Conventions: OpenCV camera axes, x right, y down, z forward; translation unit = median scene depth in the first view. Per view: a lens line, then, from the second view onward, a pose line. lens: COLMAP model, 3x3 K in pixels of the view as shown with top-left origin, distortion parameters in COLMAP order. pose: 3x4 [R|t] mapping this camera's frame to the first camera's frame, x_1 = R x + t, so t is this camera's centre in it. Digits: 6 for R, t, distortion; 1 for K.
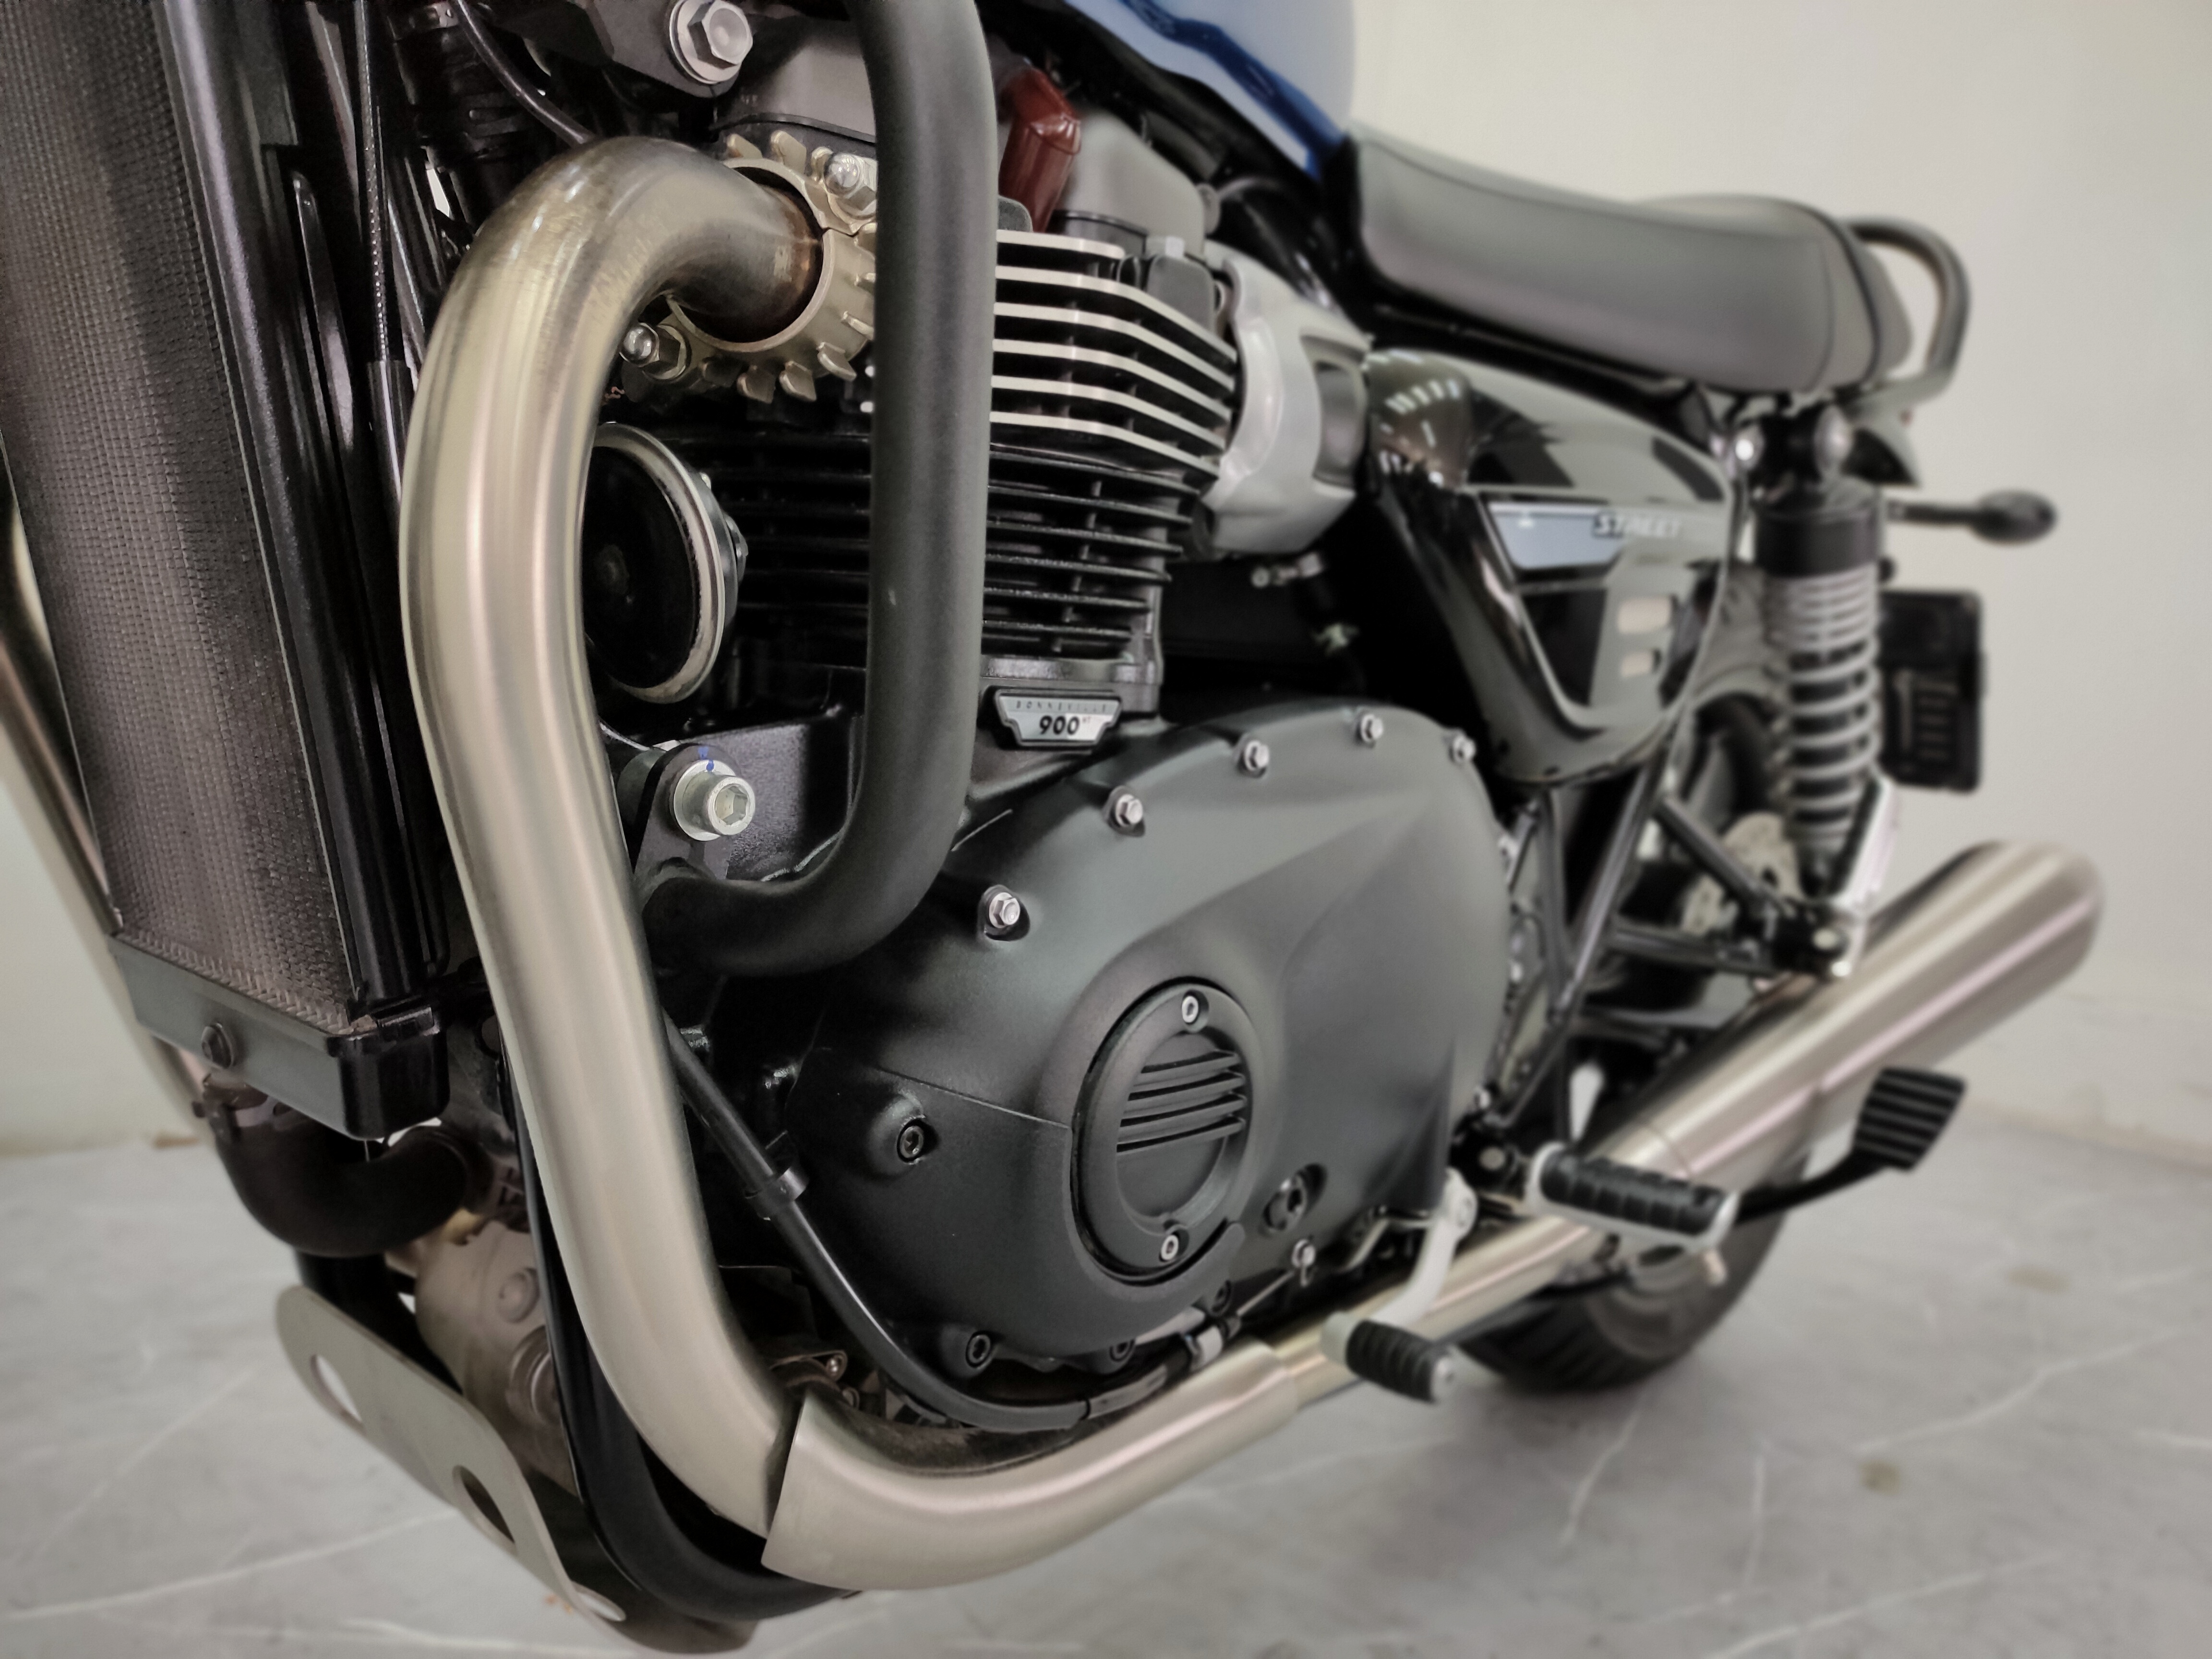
lens RADIAL K [[1585.0, 0, 1106.0], [0, 1585.0, 829.5], [0, 0, 1]] dist [-0.000492, -0.012378]
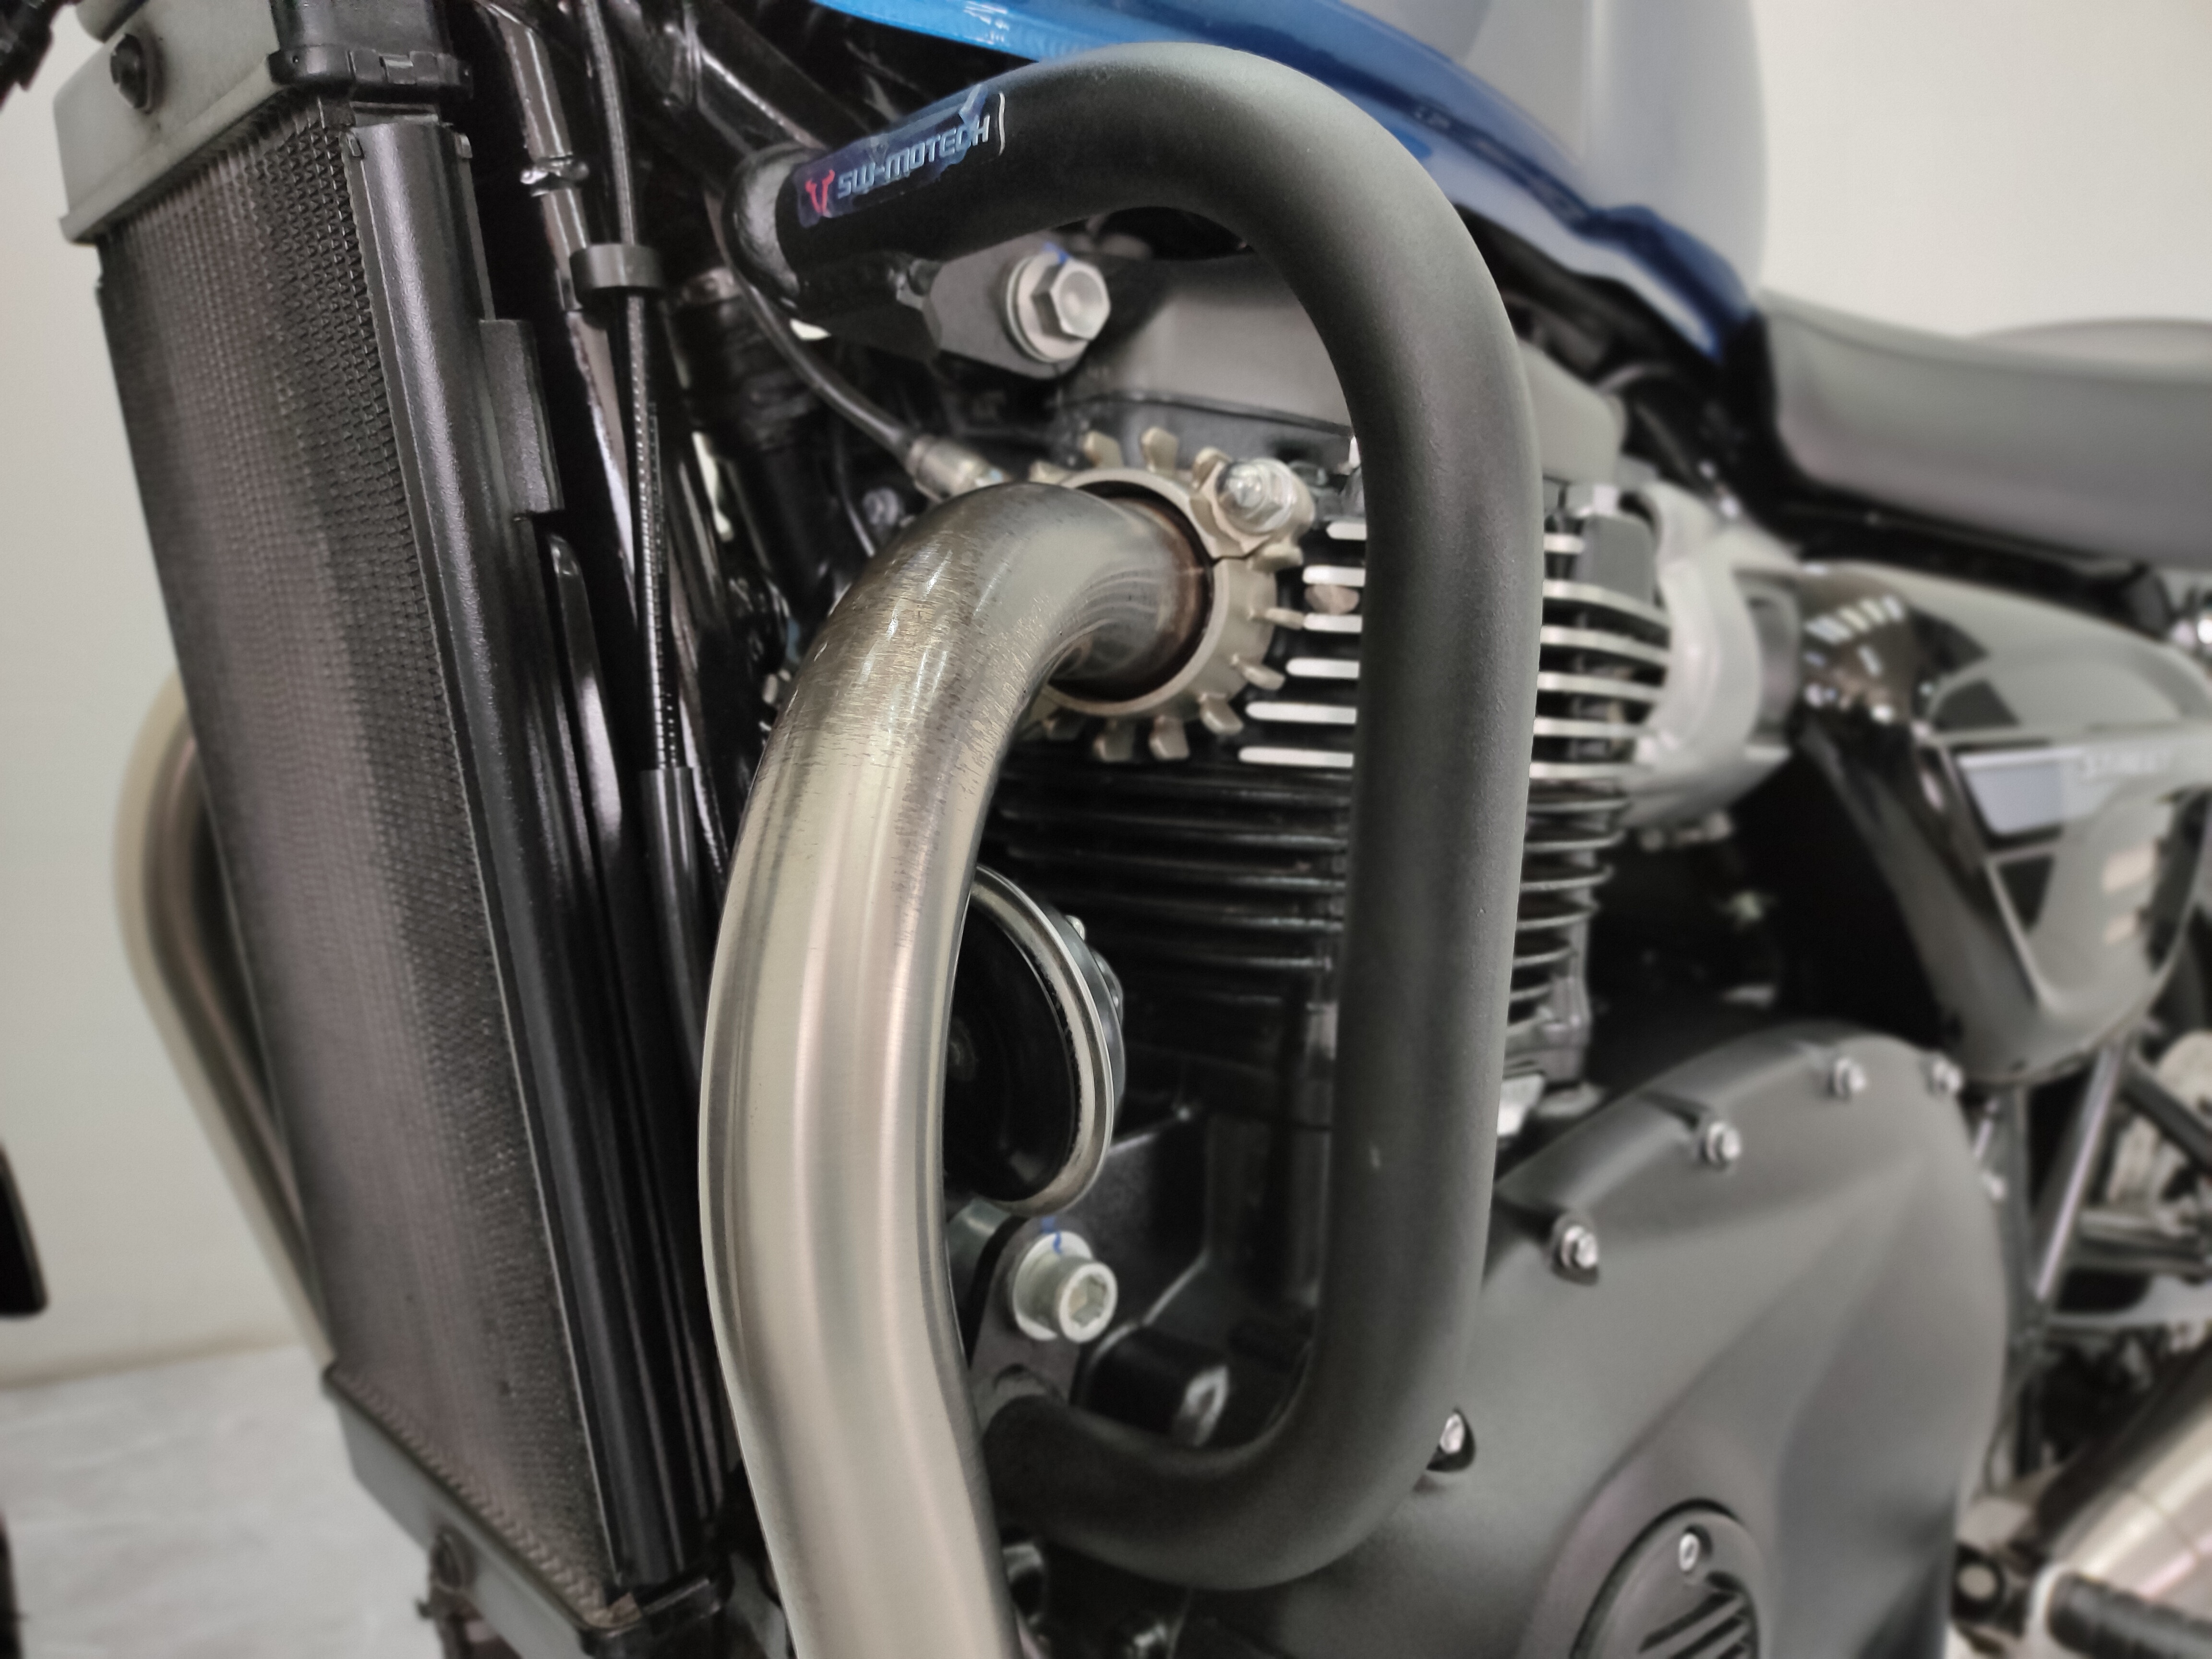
lens RADIAL K [[1601.5, 0, 1106.0], [0, 1601.5, 829.5], [0, 0, 1]] dist [0.022574, -0.075825]
pose [[0.992050, -0.009974, -0.125445, -0.126308], [0.003924, 0.998821, -0.048384, -0.199222], [0.125779, 0.047508, 0.990920, 0.225072]]
